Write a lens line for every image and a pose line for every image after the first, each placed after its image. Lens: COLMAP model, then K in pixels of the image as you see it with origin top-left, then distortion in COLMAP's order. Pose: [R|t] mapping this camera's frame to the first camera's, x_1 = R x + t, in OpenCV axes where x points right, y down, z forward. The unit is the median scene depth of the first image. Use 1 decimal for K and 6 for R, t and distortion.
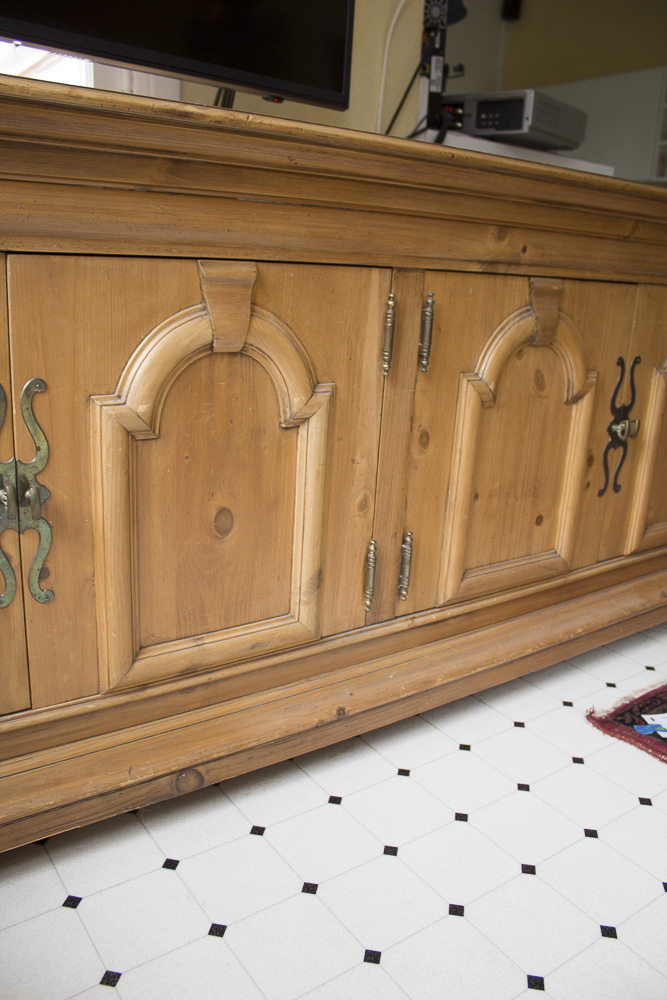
lens RADIAL K [[811.1, 0, 337.1], [0, 811.1, 496.3], [0, 0, 1]] dist [-0.139624, 0.075447]
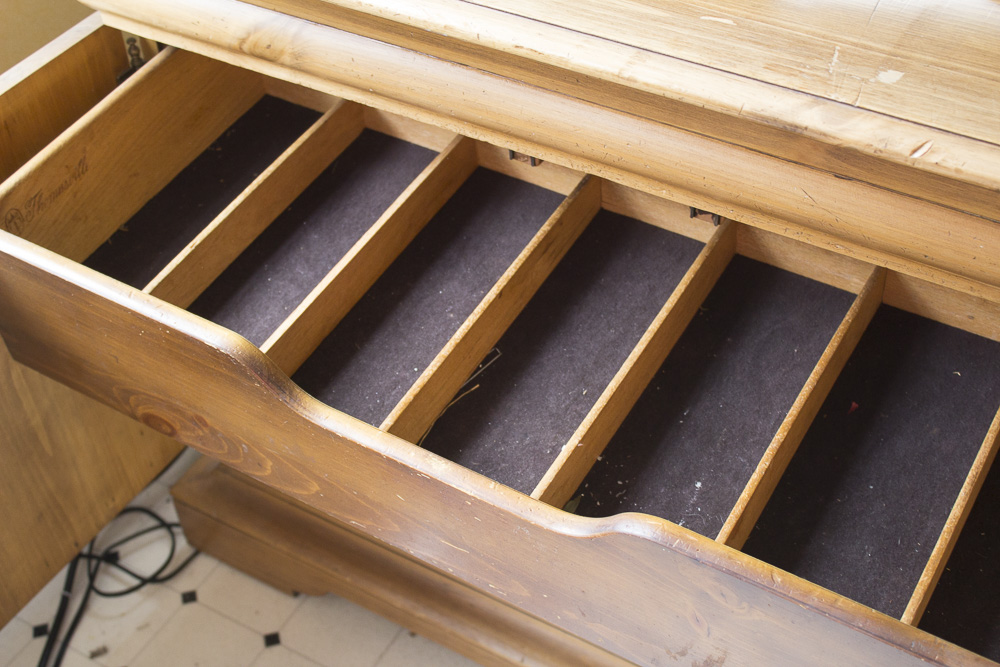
lens RADIAL K [[1373.7, 0, 501.0], [0, 1373.7, 336.5], [0, 0, 1]] dist [-0.014631, 0.000000]
pose [[0.410923, 0.572531, -0.709472, 0.425762], [-0.190873, 0.814993, 0.547132, -0.694807], [0.891465, -0.089410, 0.444180, 0.258503]]
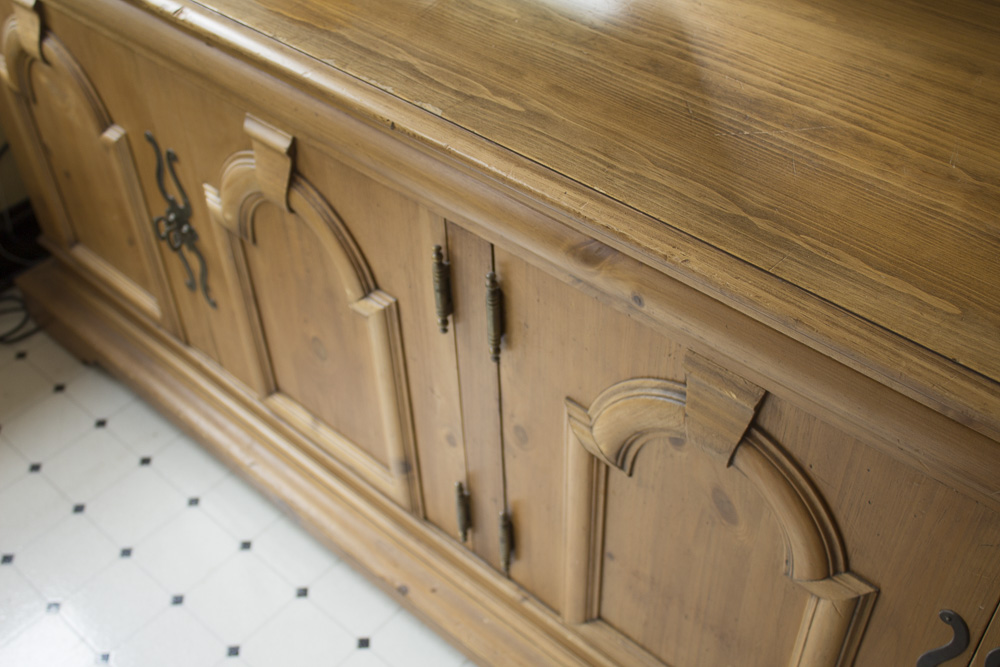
lens RADIAL K [[1160.7, 0, 495.1], [0, 1160.7, 337.3], [0, 0, 1]] dist [-0.058465, 0.000000]
pose [[0.220553, 0.622374, -0.751004, 0.955349], [-0.228441, 0.781509, 0.580567, -0.846098], [0.948246, 0.043514, 0.314540, 0.783444]]
